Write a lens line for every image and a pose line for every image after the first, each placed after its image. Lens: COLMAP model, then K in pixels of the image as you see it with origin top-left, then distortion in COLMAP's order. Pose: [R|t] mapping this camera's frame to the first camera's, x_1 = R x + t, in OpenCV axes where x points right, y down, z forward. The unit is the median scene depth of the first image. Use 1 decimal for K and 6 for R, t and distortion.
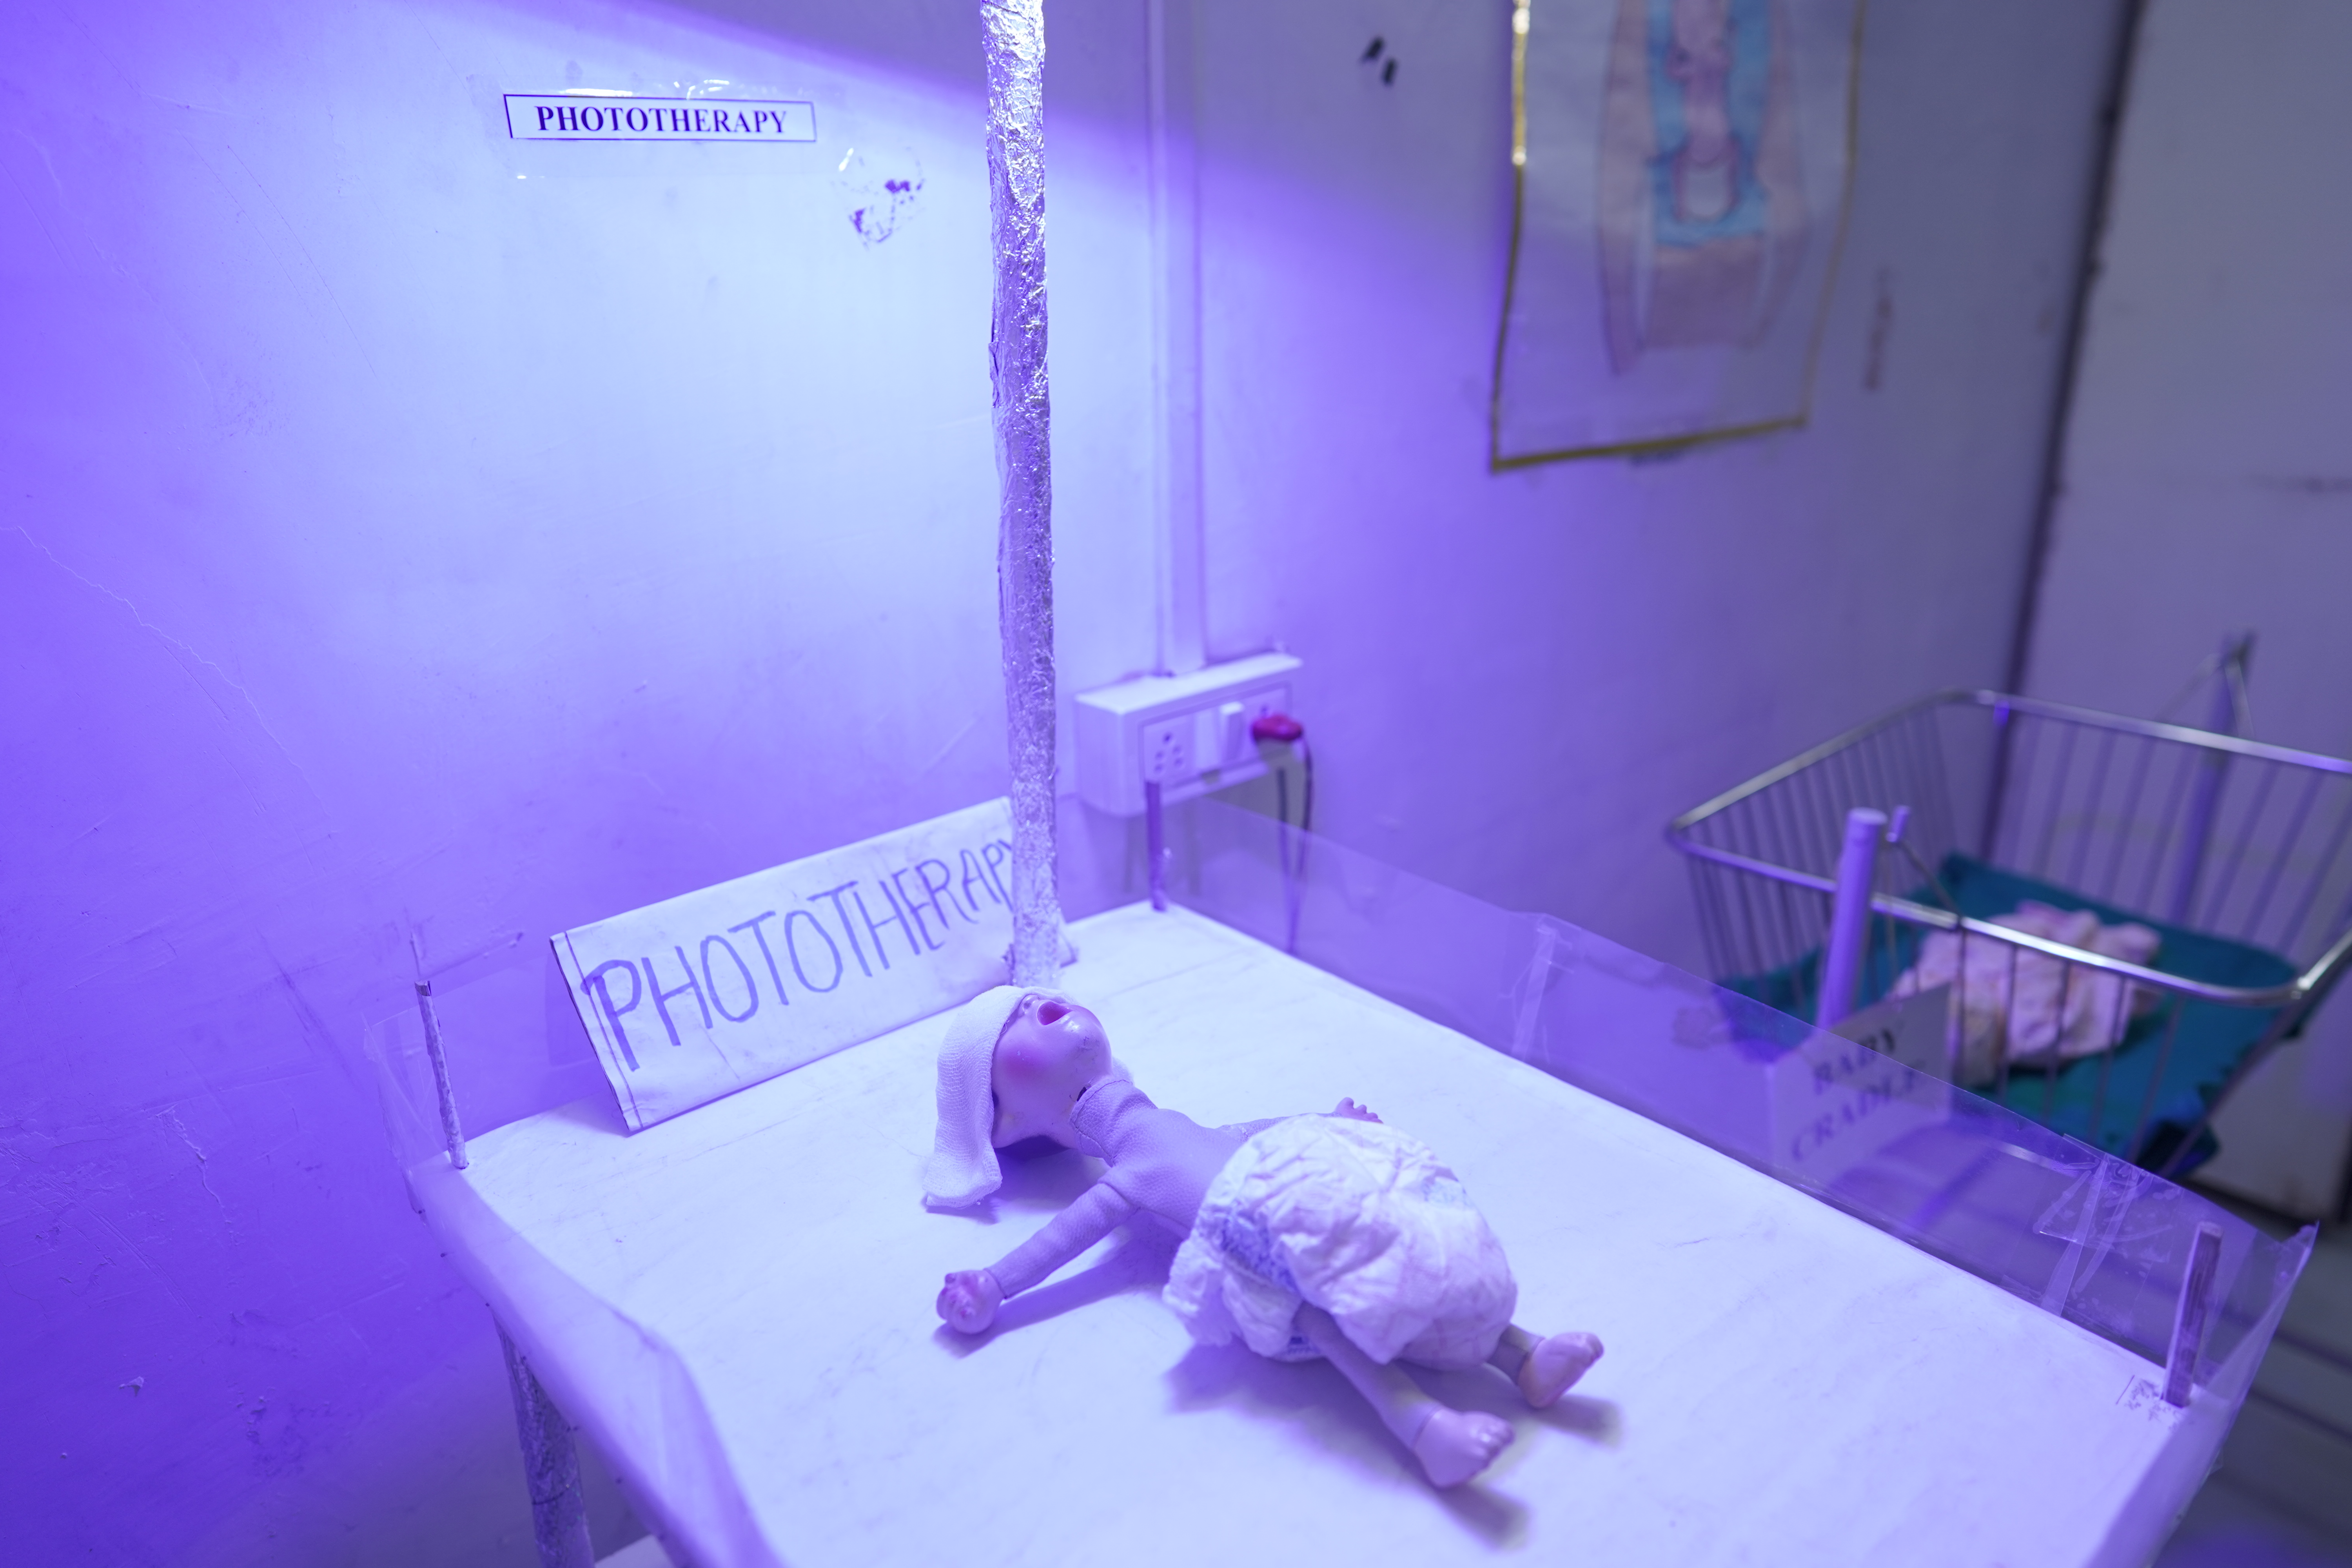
lens RADIAL K [[1576.2, 0, 1169.4], [0, 1576.2, 777.0], [0, 0, 1]] dist [-0.010544, 0.013829]
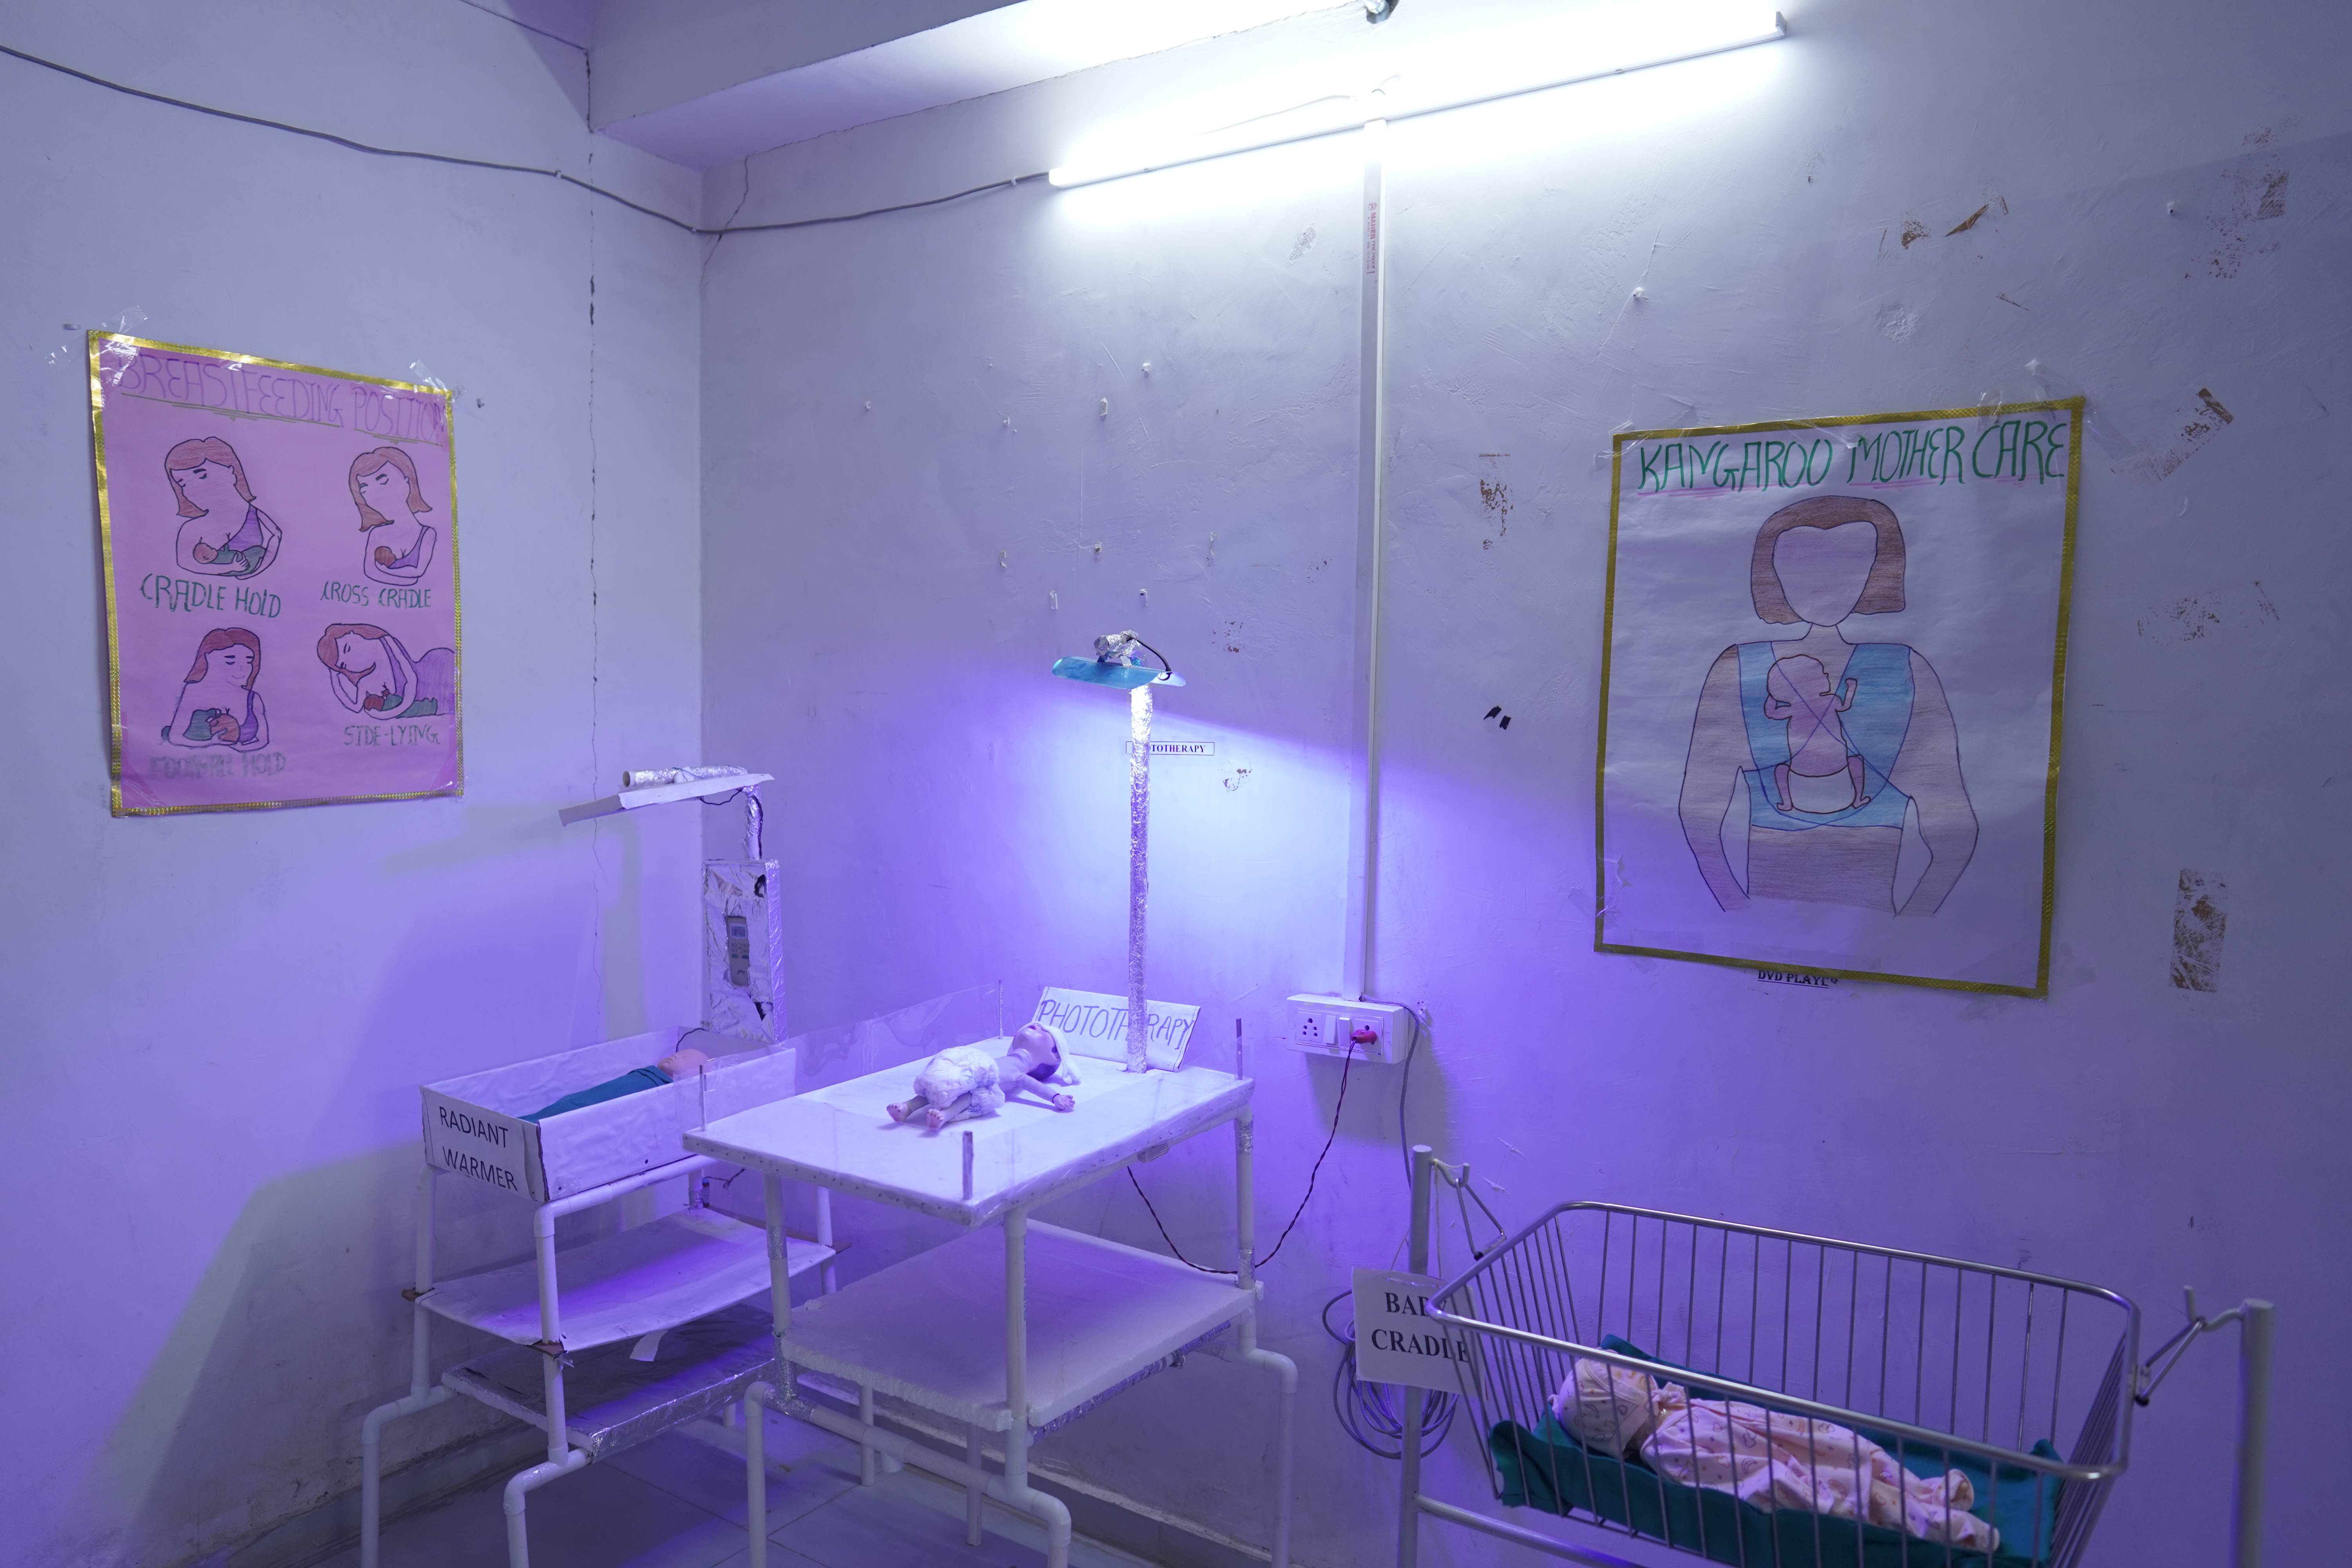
lens RADIAL K [[1576.2, 0, 1181.0], [0, 1576.2, 791.8], [0, 0, 1]] dist [-0.010544, 0.013829]
pose [[0.270576, 0.081898, -0.959209, 1.605879], [-0.319432, 0.947565, -0.009203, -0.197047], [0.908159, 0.308892, 0.282549, 0.119684]]
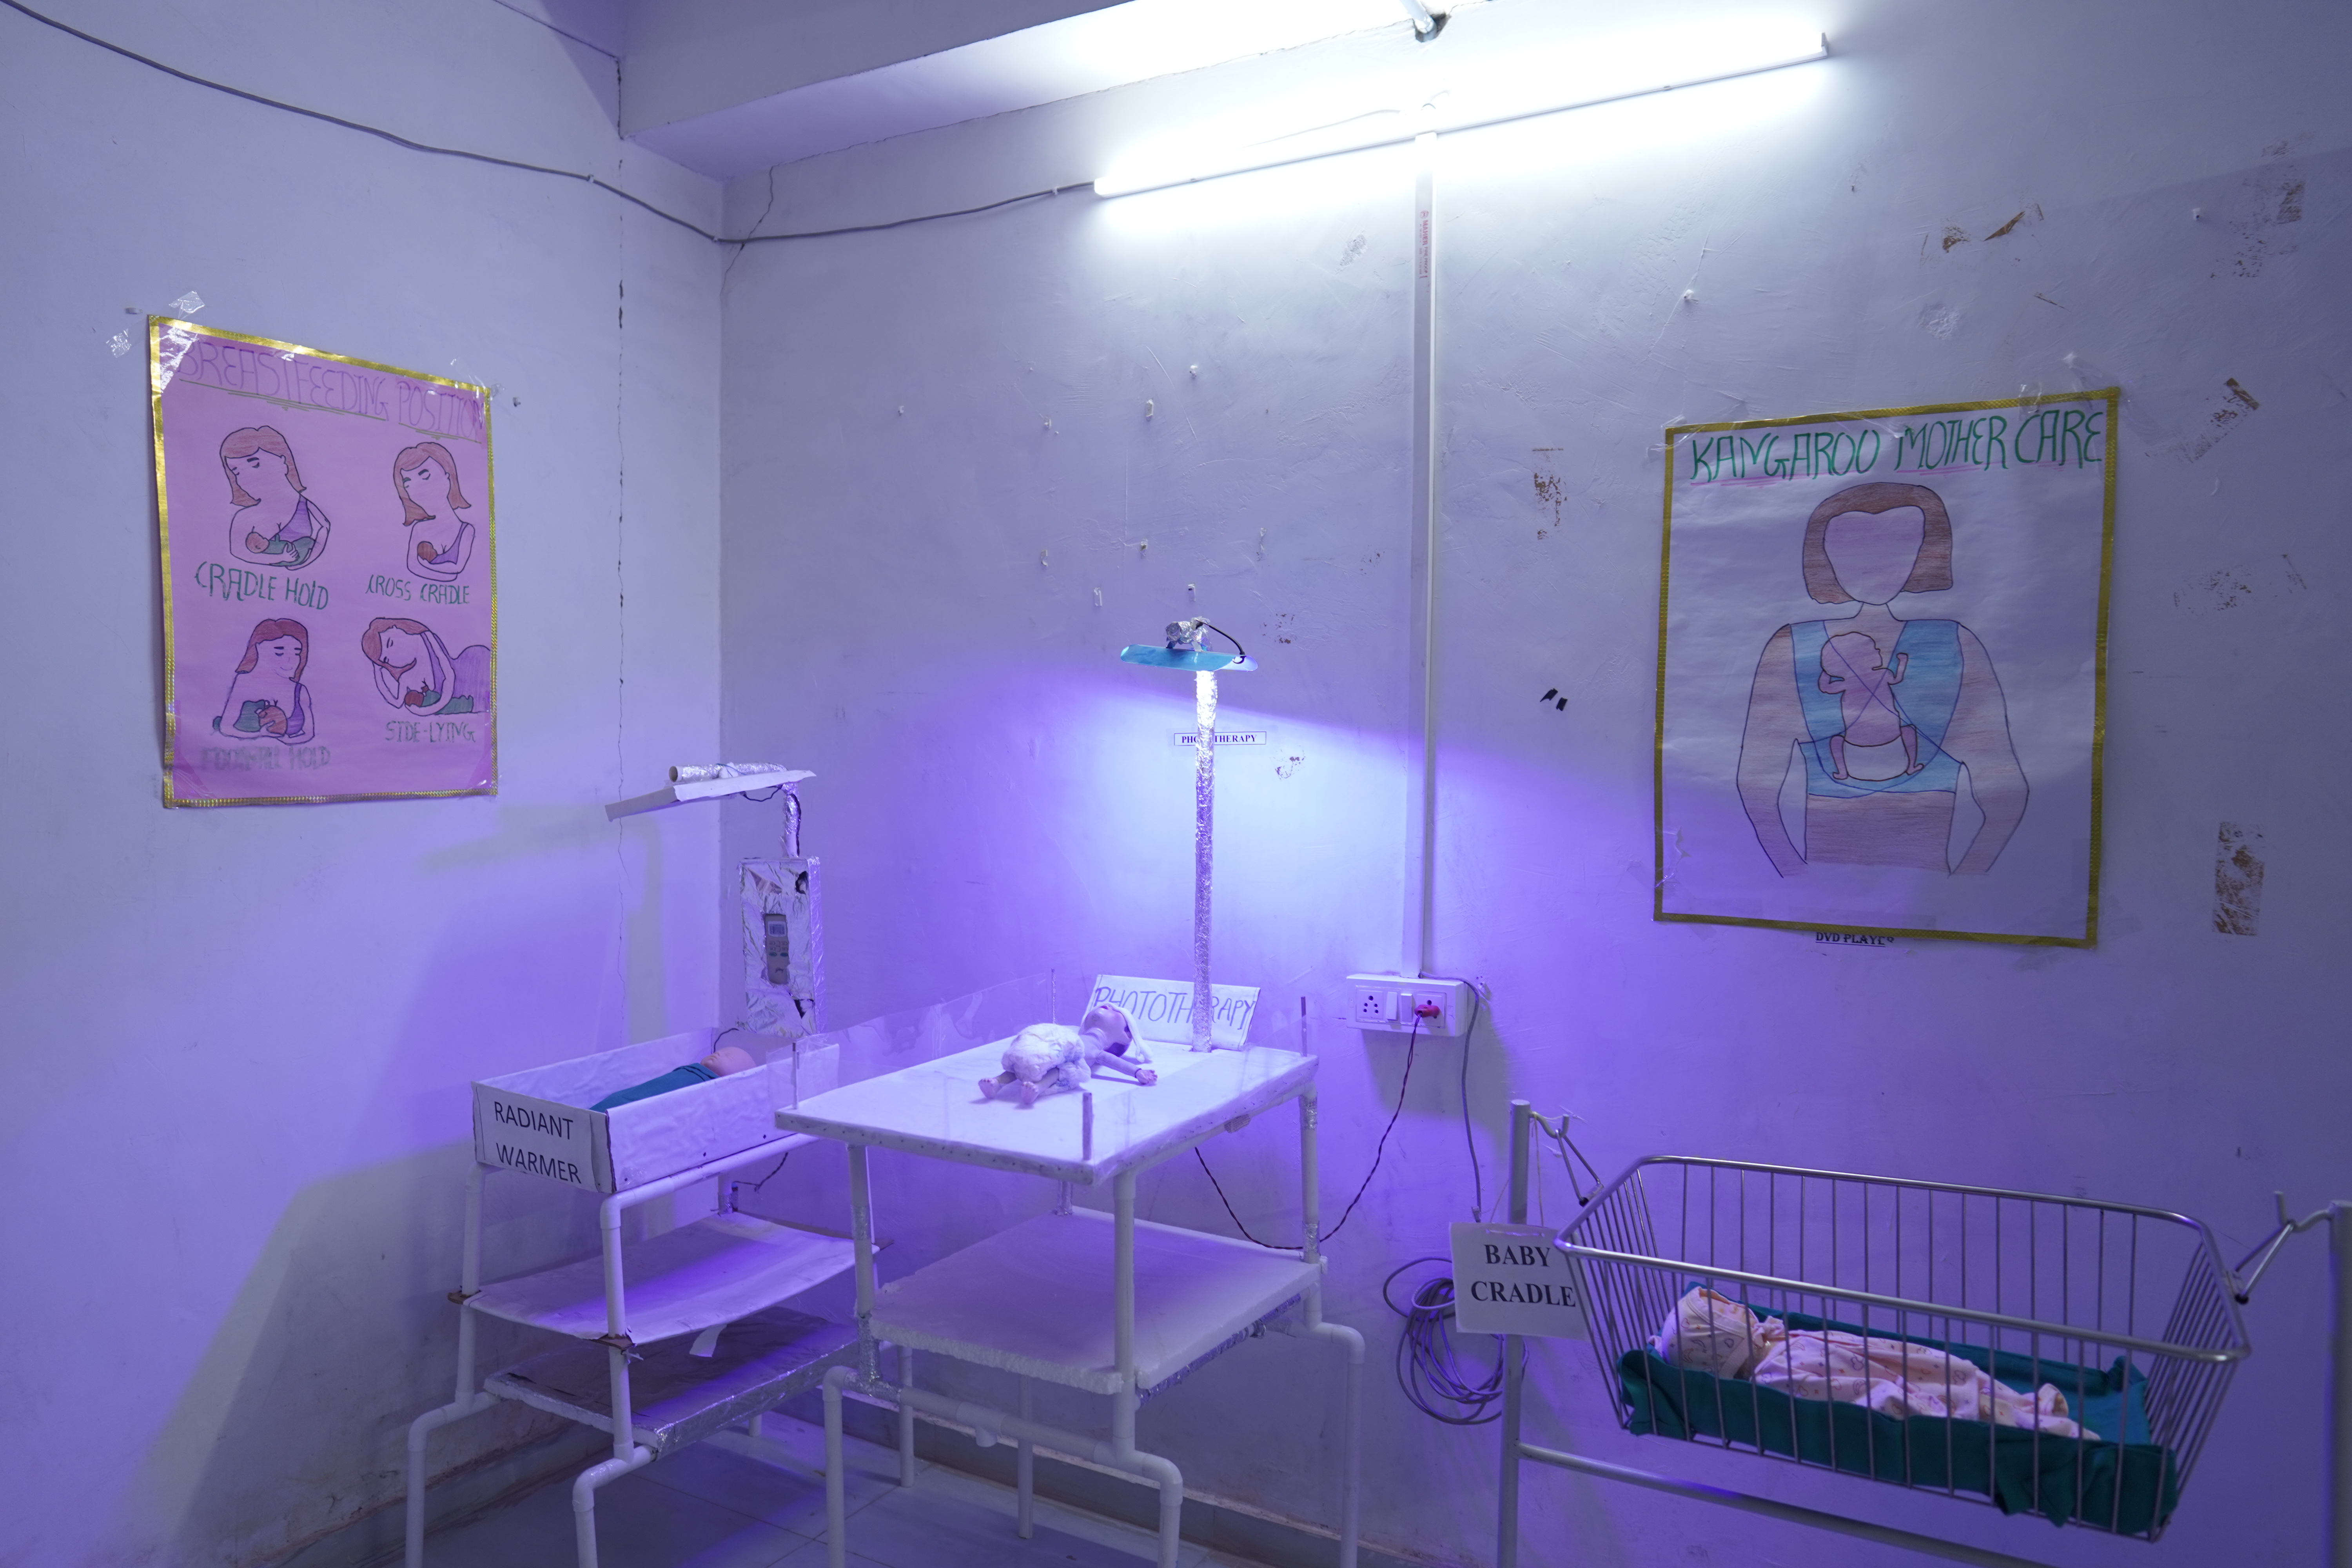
lens RADIAL K [[1576.2, 0, 1173.5], [0, 1576.2, 794.1], [0, 0, 1]] dist [-0.010544, 0.013829]
pose [[0.334801, 0.050283, -0.940946, 1.591478], [-0.309079, 0.949189, -0.059251, -0.064121], [0.890156, 0.310664, 0.333331, -0.047428]]
